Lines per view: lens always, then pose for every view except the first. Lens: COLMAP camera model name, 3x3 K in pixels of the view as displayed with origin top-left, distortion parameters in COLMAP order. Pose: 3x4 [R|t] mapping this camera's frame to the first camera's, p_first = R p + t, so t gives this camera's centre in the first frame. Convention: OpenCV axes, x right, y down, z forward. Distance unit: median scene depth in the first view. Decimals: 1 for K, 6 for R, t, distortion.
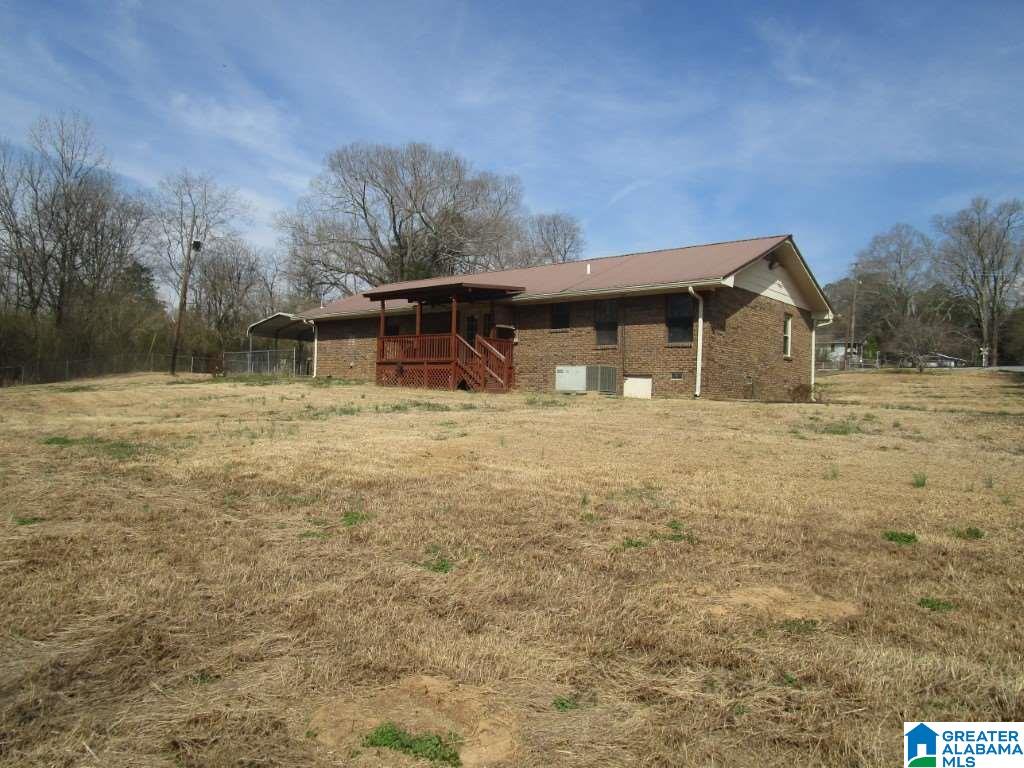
lens RADIAL K [[812.7, 0, 512.0], [0, 812.7, 384.0], [0, 0, 1]] dist [-0.000306, 0.003210]
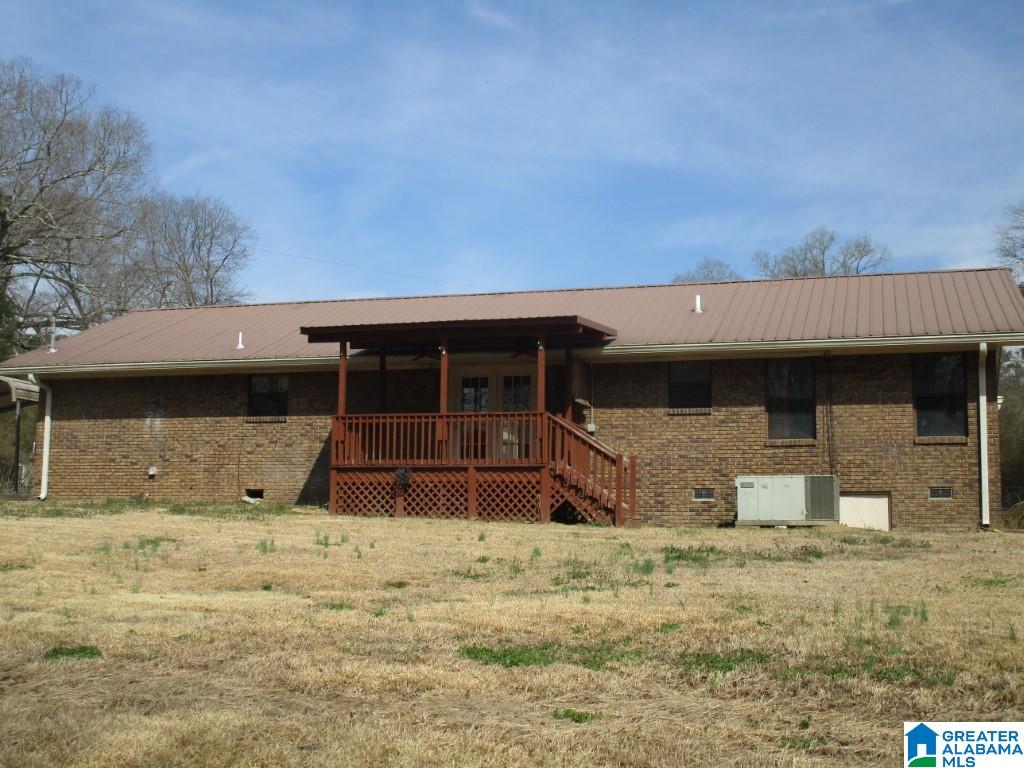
lens RADIAL K [[1465.4, 0, 512.0], [0, 1465.4, 384.0], [0, 0, 1]] dist [-0.160121, 0.011445]
pose [[0.905802, 0.033721, 0.422357, -0.440845], [0.005062, 0.995896, -0.090367, 0.003547], [-0.423671, 0.083993, 0.901913, 0.158480]]
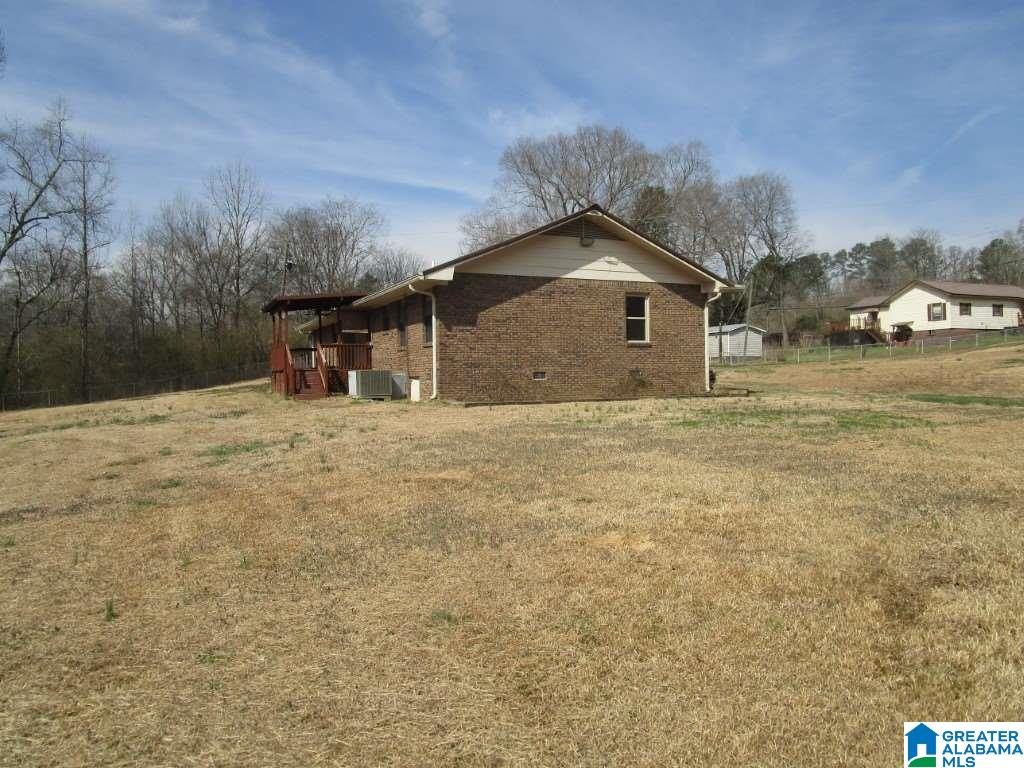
lens RADIAL K [[782.8, 0, 512.0], [0, 782.8, 384.0], [0, 0, 1]] dist [-0.001339, 0.000381]
pose [[0.897058, -0.036307, -0.440420, 0.590161], [0.051177, 0.998449, 0.021930, -0.014644], [0.438940, -0.042211, 0.897524, 0.187280]]
